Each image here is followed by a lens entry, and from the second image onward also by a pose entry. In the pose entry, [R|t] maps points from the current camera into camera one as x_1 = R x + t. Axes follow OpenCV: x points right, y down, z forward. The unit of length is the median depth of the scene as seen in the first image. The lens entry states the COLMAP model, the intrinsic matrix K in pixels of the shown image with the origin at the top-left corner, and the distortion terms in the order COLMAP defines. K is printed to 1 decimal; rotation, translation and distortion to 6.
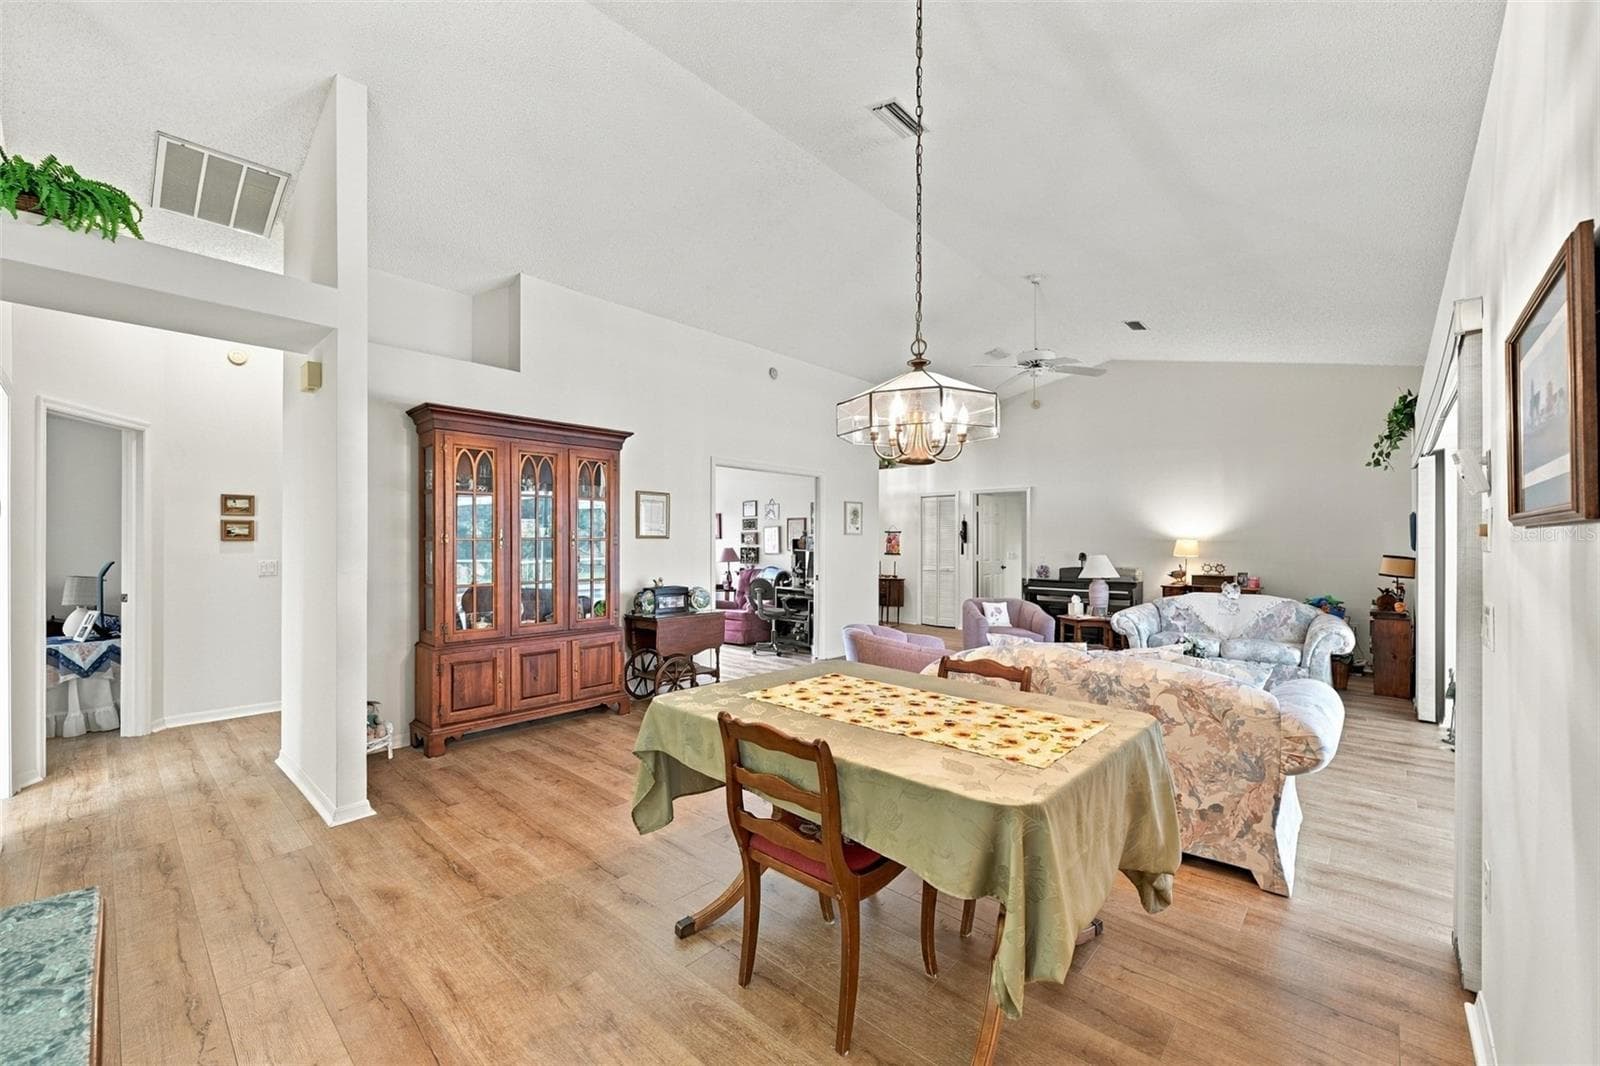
lens RADIAL K [[642.0, 0, 805.7], [0, 642.0, 540.8], [0, 0, 1]] dist [-0.001067, 0.000203]
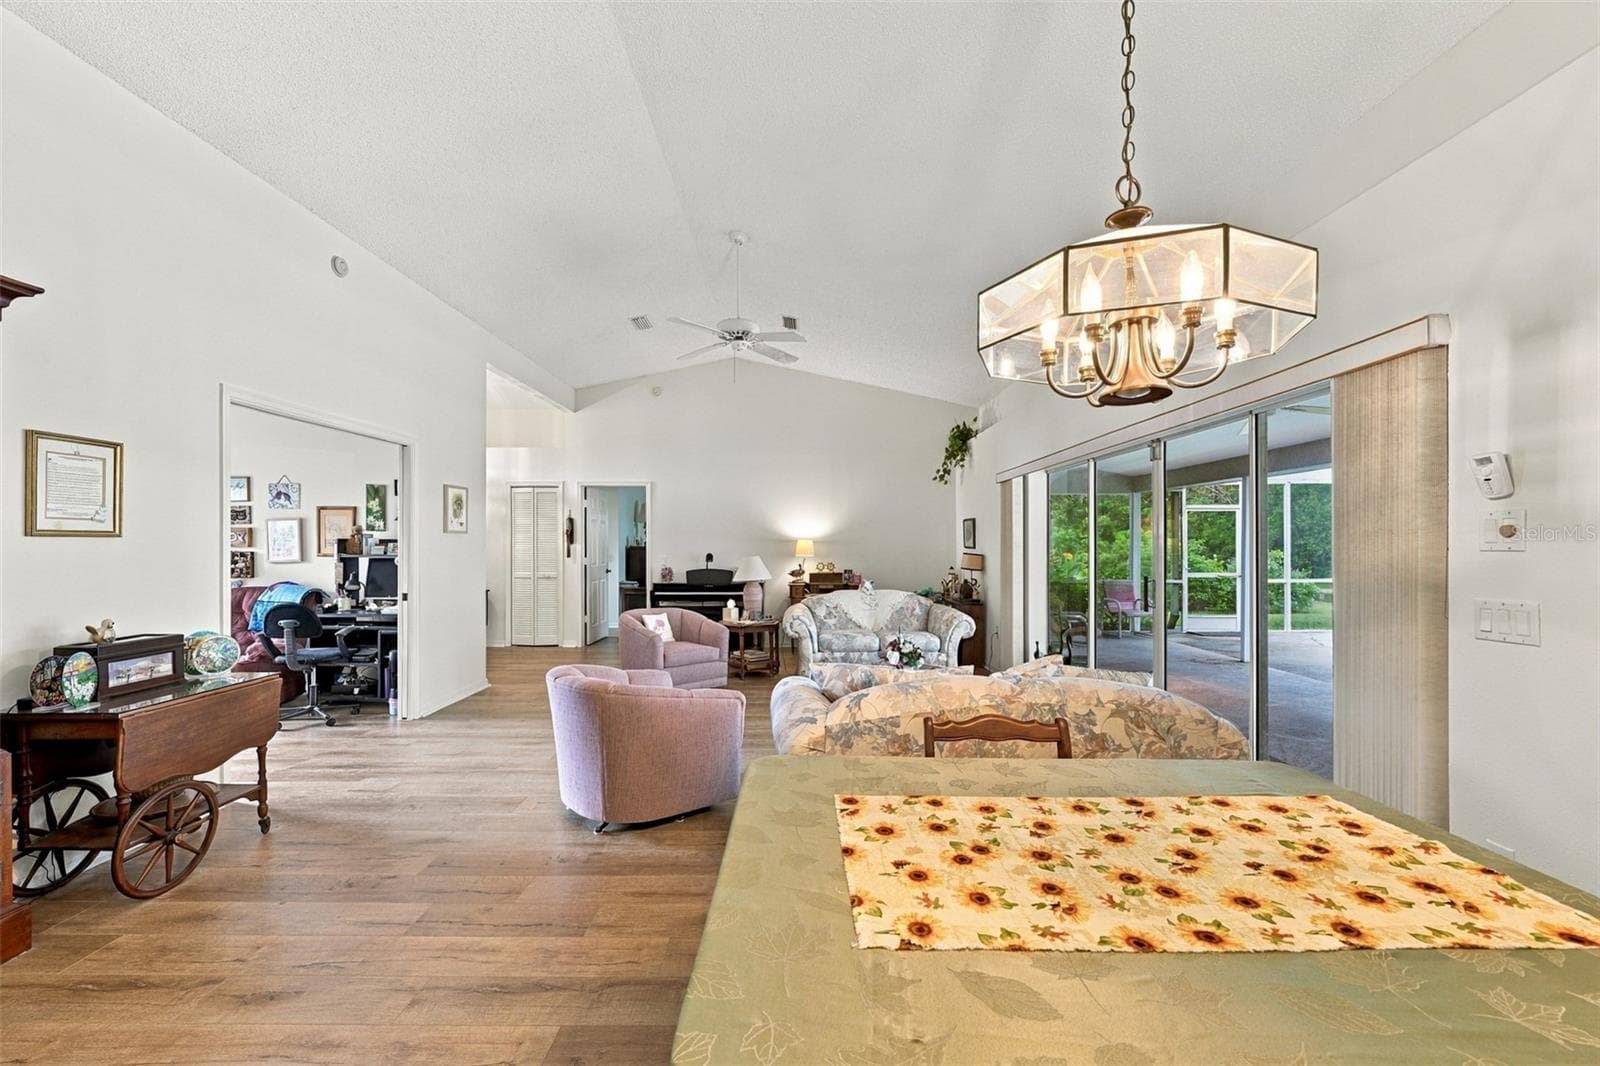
lens RADIAL K [[642.0, 0, 799.9], [0, 642.0, 539.1], [0, 0, 1]] dist [-0.001067, 0.000203]
pose [[0.745301, 0.001039, 0.666727, -0.158107], [0.001133, 0.999995, -0.002825, 0.000111], [-0.666727, 0.002861, 0.745296, 0.306525]]
